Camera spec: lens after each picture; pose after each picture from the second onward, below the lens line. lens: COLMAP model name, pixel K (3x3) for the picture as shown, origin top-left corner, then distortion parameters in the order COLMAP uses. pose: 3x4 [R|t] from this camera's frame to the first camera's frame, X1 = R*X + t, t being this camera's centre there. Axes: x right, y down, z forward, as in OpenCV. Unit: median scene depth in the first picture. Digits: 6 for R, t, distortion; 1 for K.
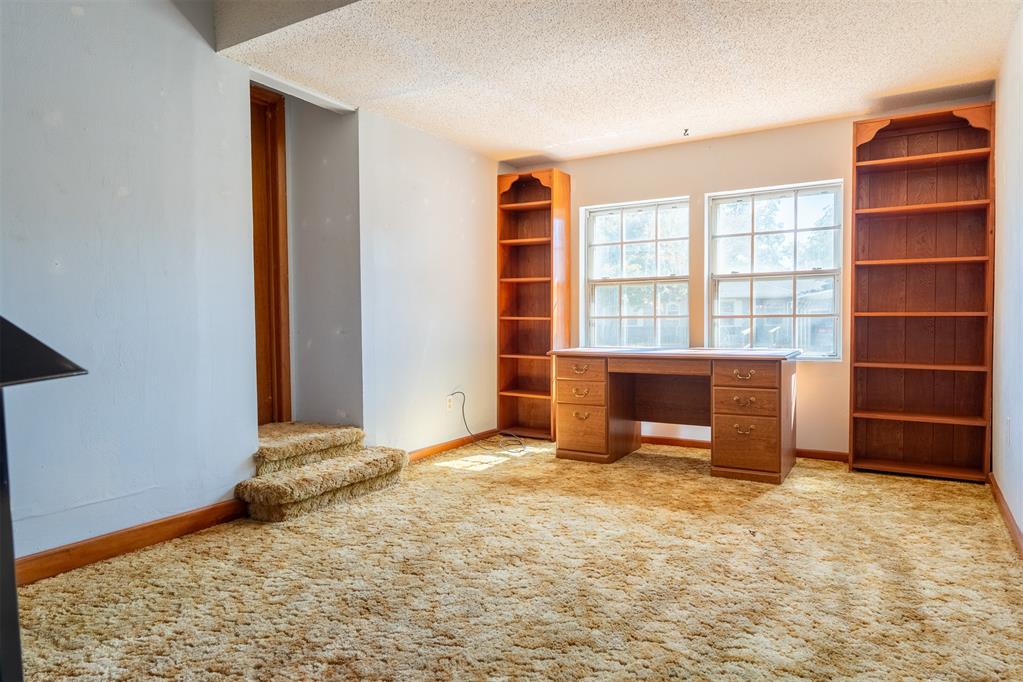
lens RADIAL K [[637.2, 0, 514.5], [0, 637.2, 339.8], [0, 0, 1]] dist [-0.008176, 0.000199]
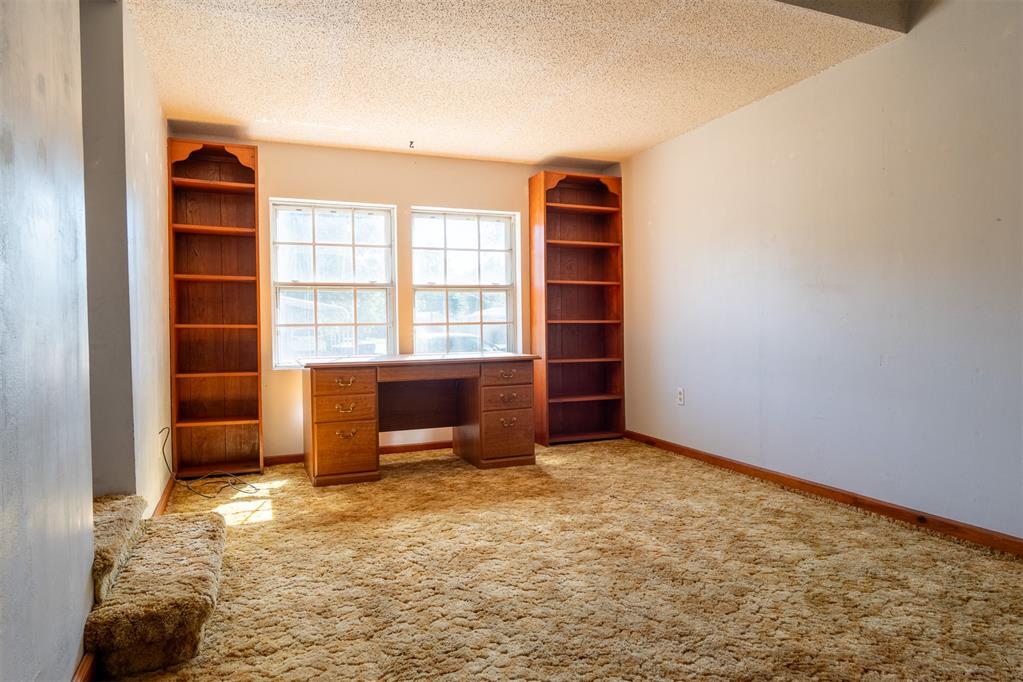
lens RADIAL K [[637.2, 0, 514.5], [0, 637.2, 339.8], [0, 0, 1]] dist [-0.008176, 0.000199]
pose [[0.585686, -0.017870, 0.810341, -0.524817], [0.033054, 0.999452, -0.001849, -0.003728], [-0.809864, 0.027868, 0.585956, 0.302620]]
